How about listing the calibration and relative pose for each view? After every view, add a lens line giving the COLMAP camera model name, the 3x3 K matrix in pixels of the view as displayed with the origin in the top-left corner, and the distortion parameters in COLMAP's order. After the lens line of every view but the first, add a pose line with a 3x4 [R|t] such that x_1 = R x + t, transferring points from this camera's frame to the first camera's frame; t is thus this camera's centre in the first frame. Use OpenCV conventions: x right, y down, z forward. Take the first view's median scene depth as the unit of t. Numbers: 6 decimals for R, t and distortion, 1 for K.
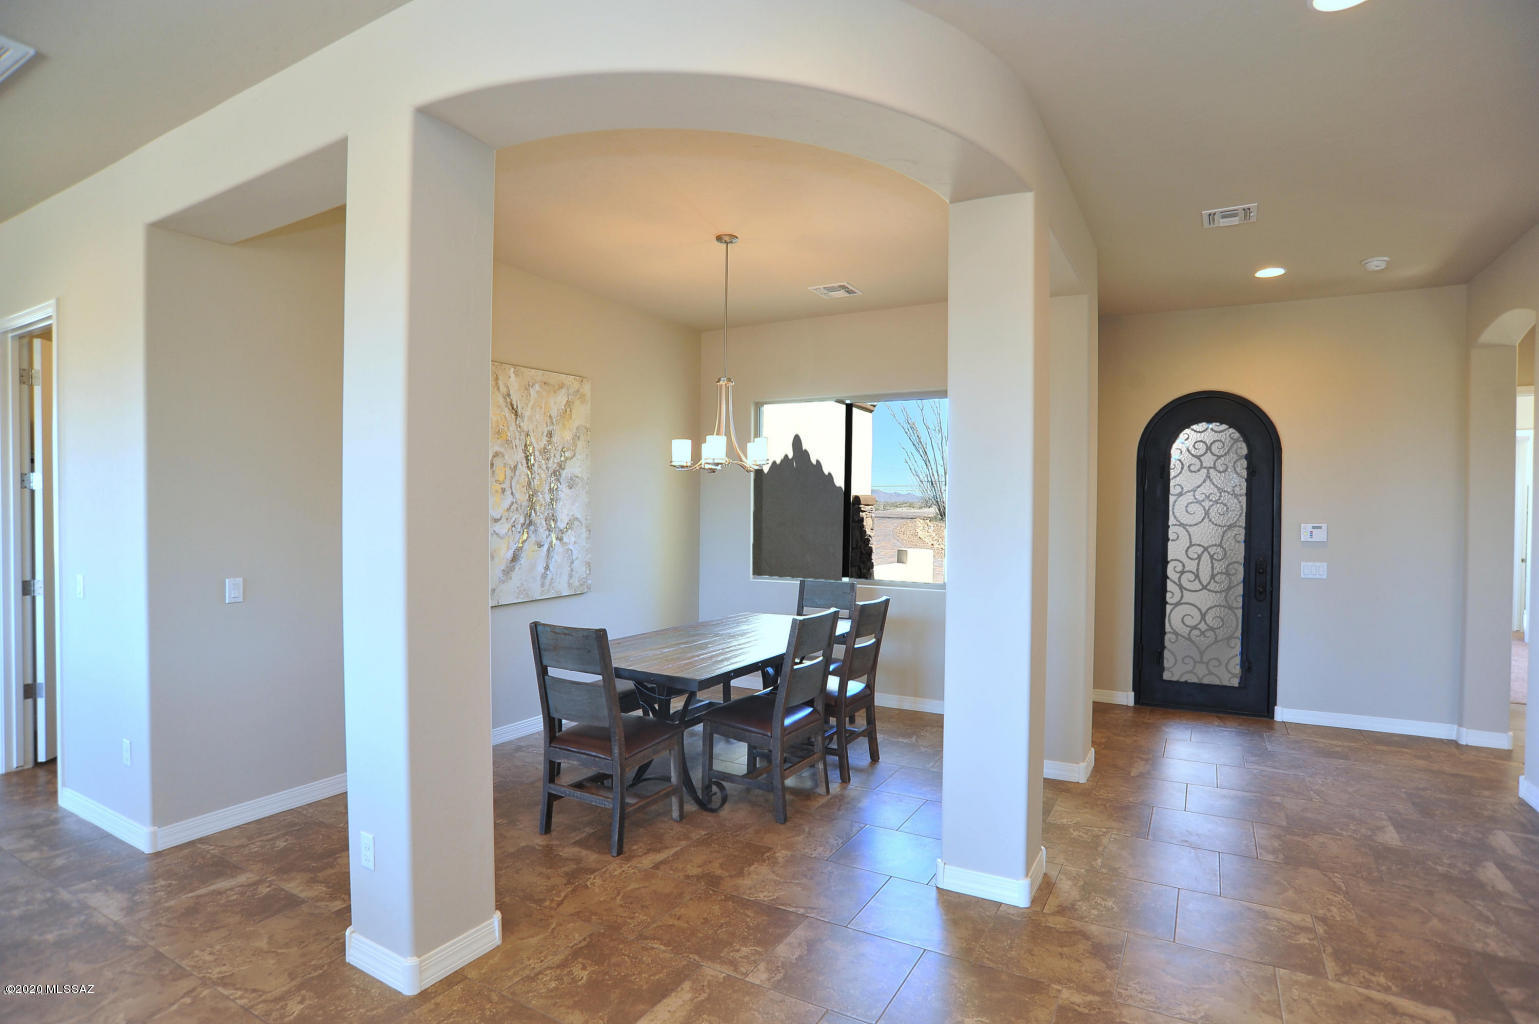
lens RADIAL K [[814.7, 0, 768.3], [0, 814.7, 513.7], [0, 0, 1]] dist [-0.065668, 0.023273]
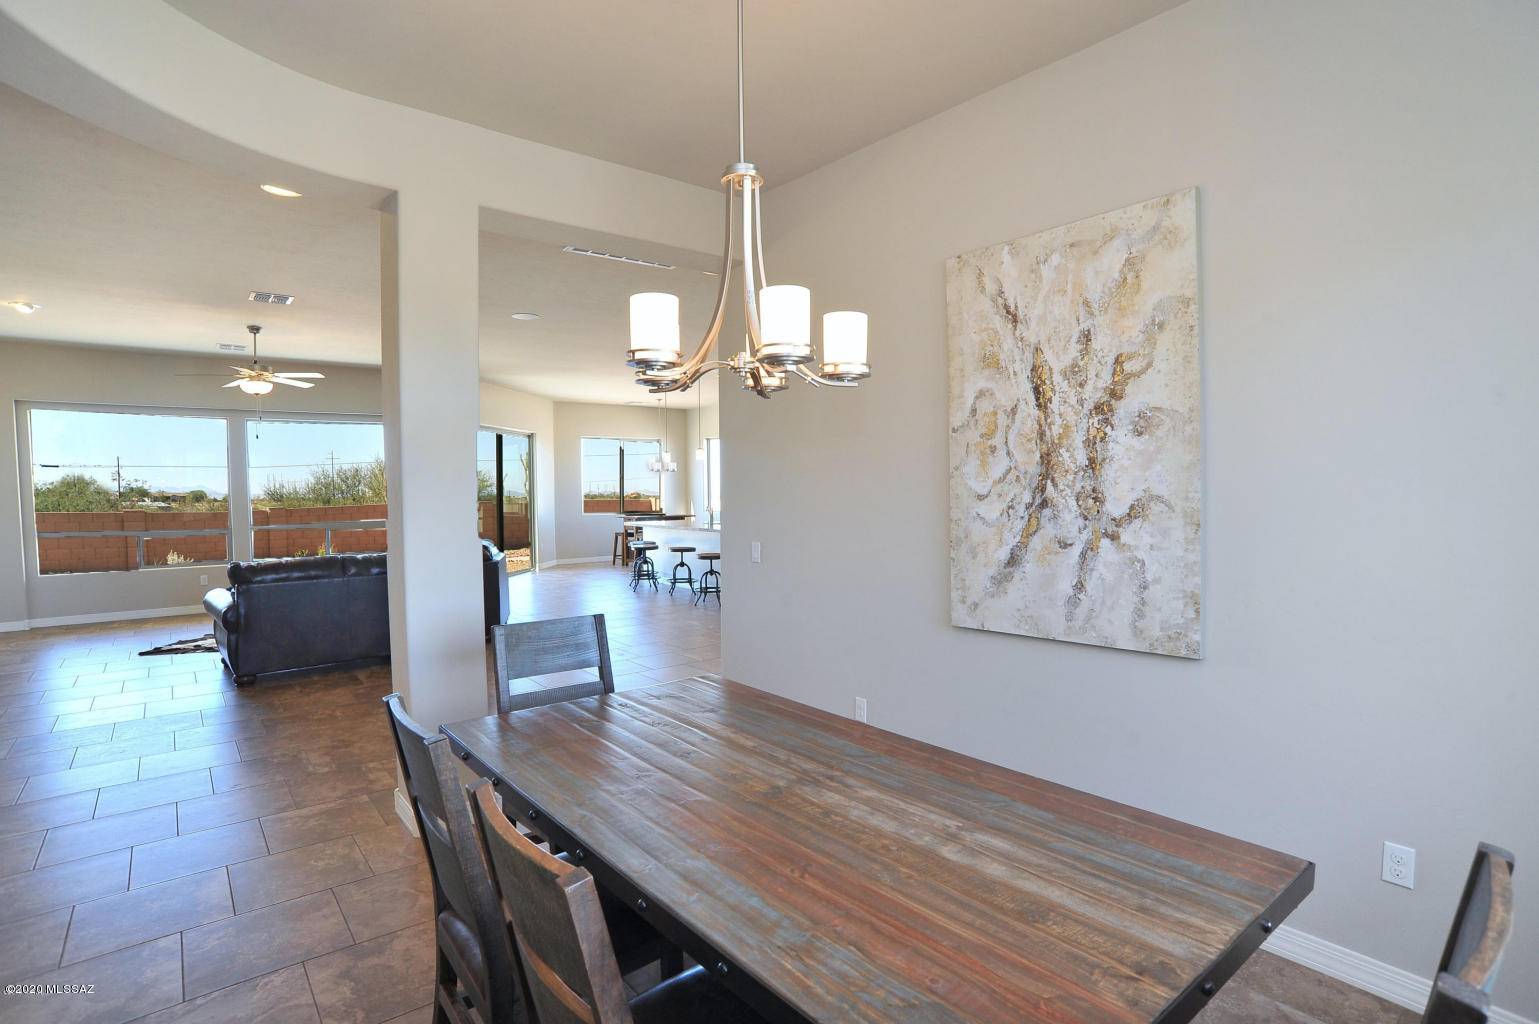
lens RADIAL K [[814.7, 0, 771.9], [0, 814.7, 509.8], [0, 0, 1]] dist [-0.065668, 0.023273]
pose [[-0.369436, 0.028150, -0.928830, 0.301566], [0.002502, 0.999568, 0.029299, -0.000982], [0.929253, 0.008500, -0.369347, 1.018279]]
